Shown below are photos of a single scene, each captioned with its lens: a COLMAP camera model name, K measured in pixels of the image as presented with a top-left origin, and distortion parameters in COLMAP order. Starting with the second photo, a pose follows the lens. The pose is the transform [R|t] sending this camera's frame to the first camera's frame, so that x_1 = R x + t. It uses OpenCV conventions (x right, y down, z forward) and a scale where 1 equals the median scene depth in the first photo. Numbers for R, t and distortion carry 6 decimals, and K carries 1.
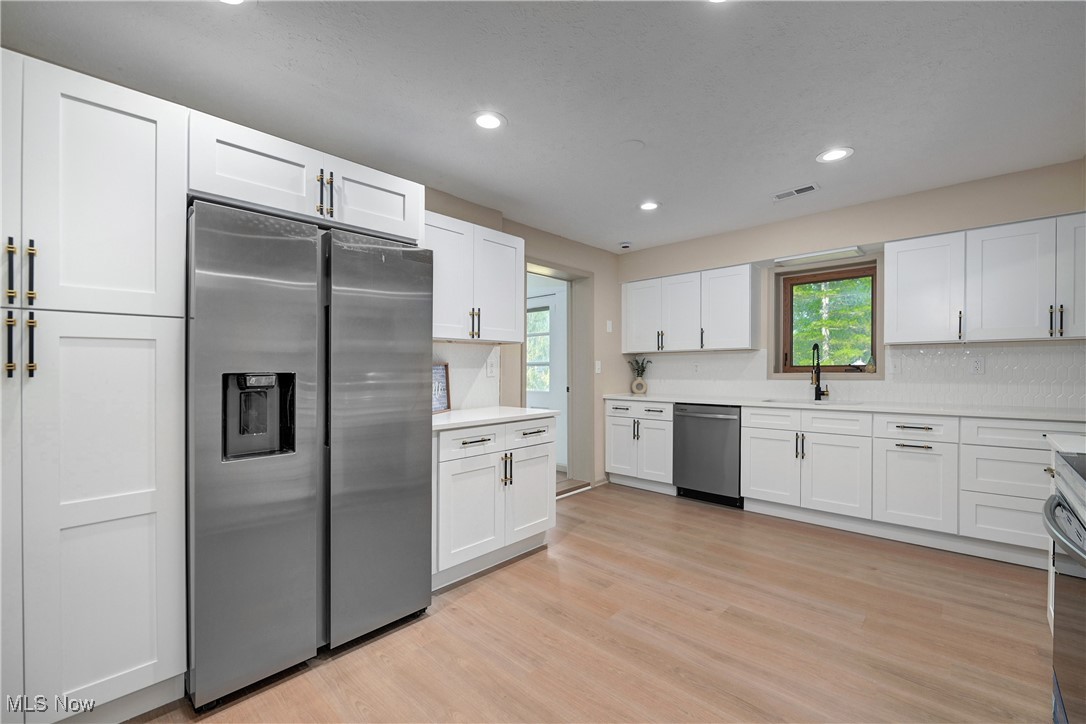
lens RADIAL K [[453.3, 0, 545.8], [0, 453.3, 366.8], [0, 0, 1]] dist [-0.001673, -0.000204]
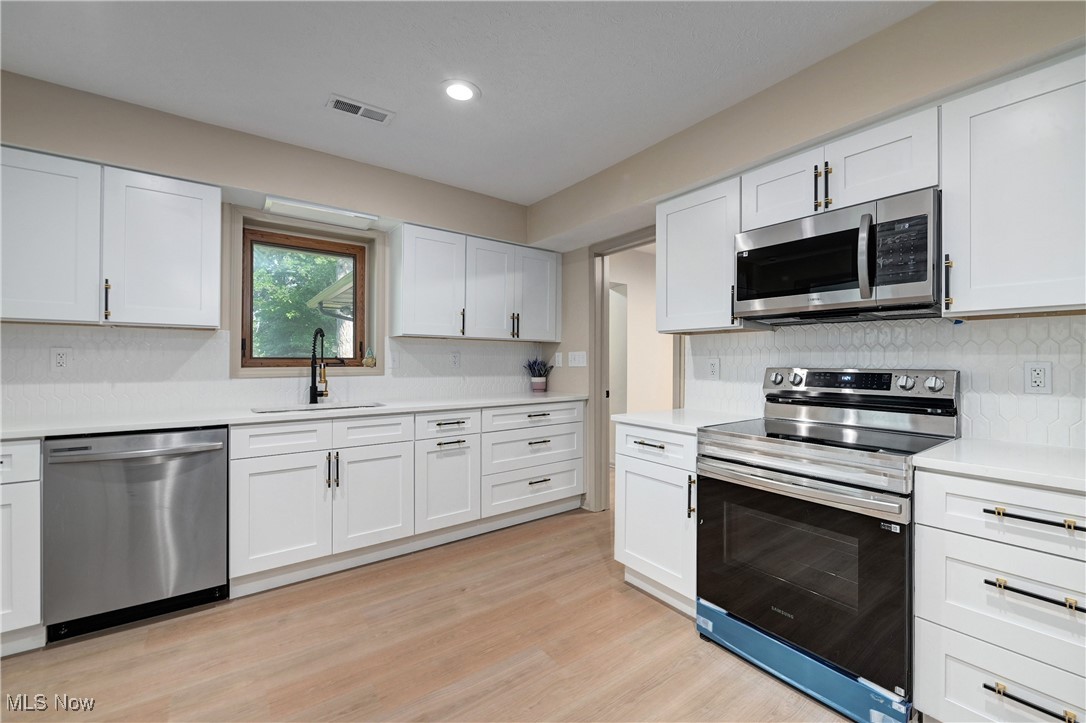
lens RADIAL K [[447.5, 0, 567.4], [0, 447.5, 362.0], [0, 0, 1]] dist [-0.001418, -0.000408]
pose [[0.150343, 0.003377, 0.988628, -0.077187], [-0.010327, 0.999945, -0.001845, 0.001485], [-0.988580, -0.009932, 0.150370, 0.483727]]
